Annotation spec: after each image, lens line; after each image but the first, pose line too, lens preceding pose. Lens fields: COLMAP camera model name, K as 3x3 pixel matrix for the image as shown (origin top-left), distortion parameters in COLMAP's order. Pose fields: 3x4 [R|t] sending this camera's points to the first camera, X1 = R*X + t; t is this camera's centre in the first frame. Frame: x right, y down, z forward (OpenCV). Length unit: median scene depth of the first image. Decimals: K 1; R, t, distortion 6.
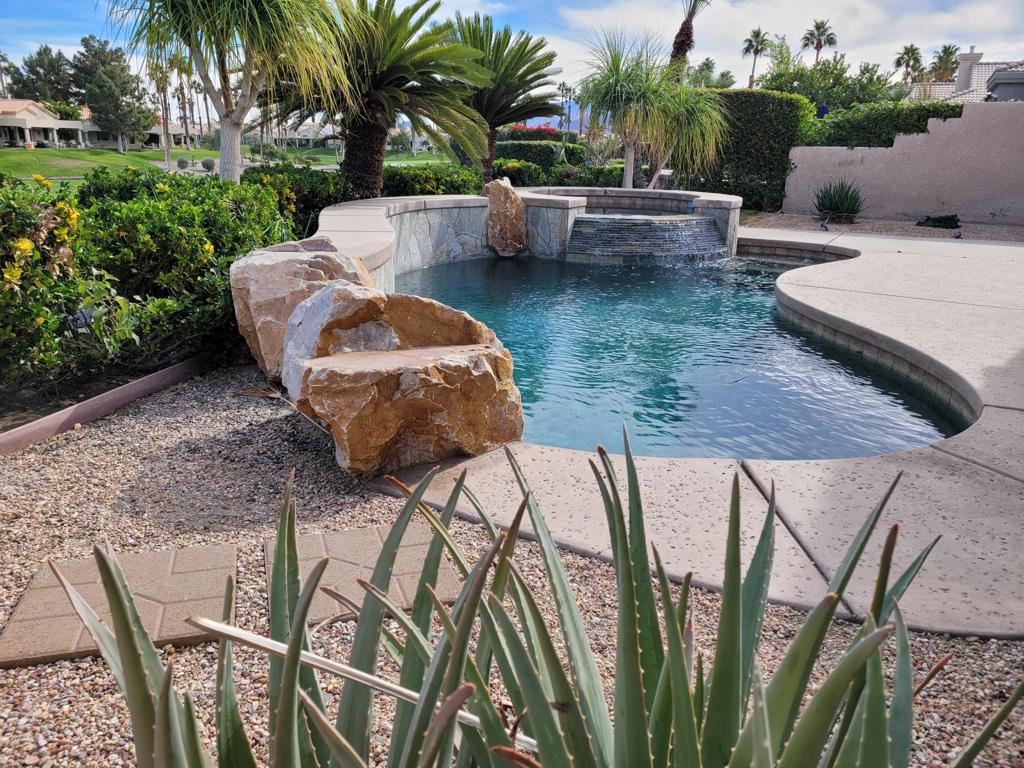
lens RADIAL K [[769.5, 0, 517.2], [0, 769.5, 385.6], [0, 0, 1]] dist [0.061865, -0.044422]
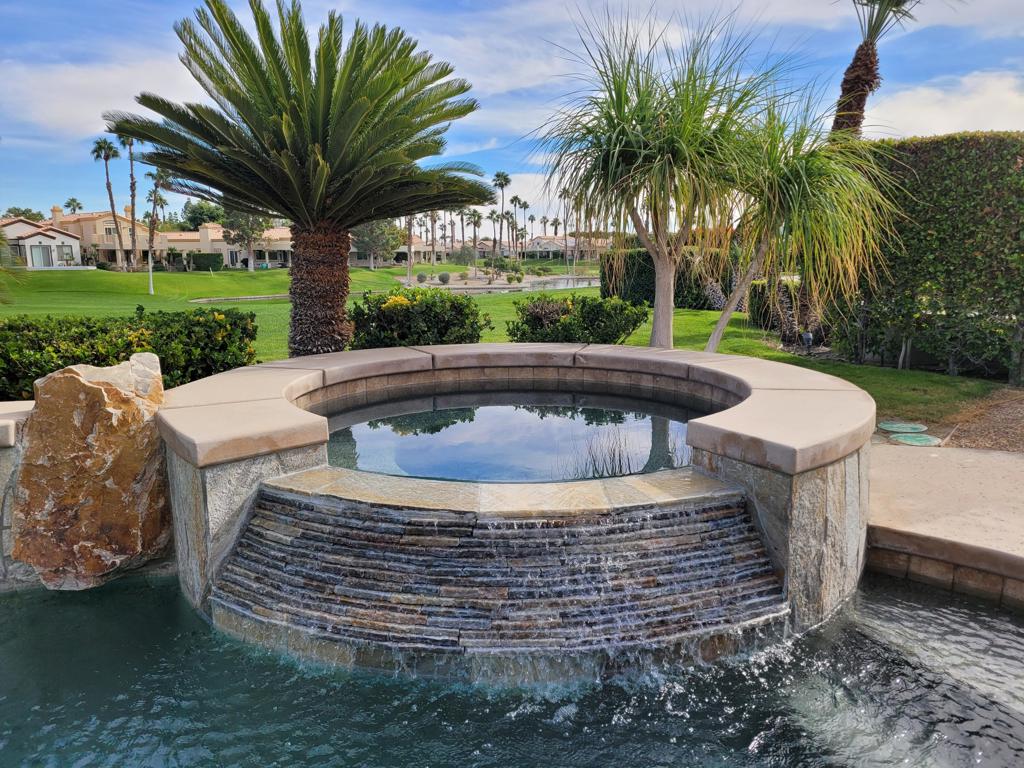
lens RADIAL K [[769.5, 0, 514.5], [0, 769.5, 388.8], [0, 0, 1]] dist [0.061865, -0.044422]
pose [[0.953872, 0.023226, -0.299313, 0.183935], [-0.061110, 0.991150, -0.117841, -0.153900], [0.293927, 0.130697, 0.946850, 0.492588]]
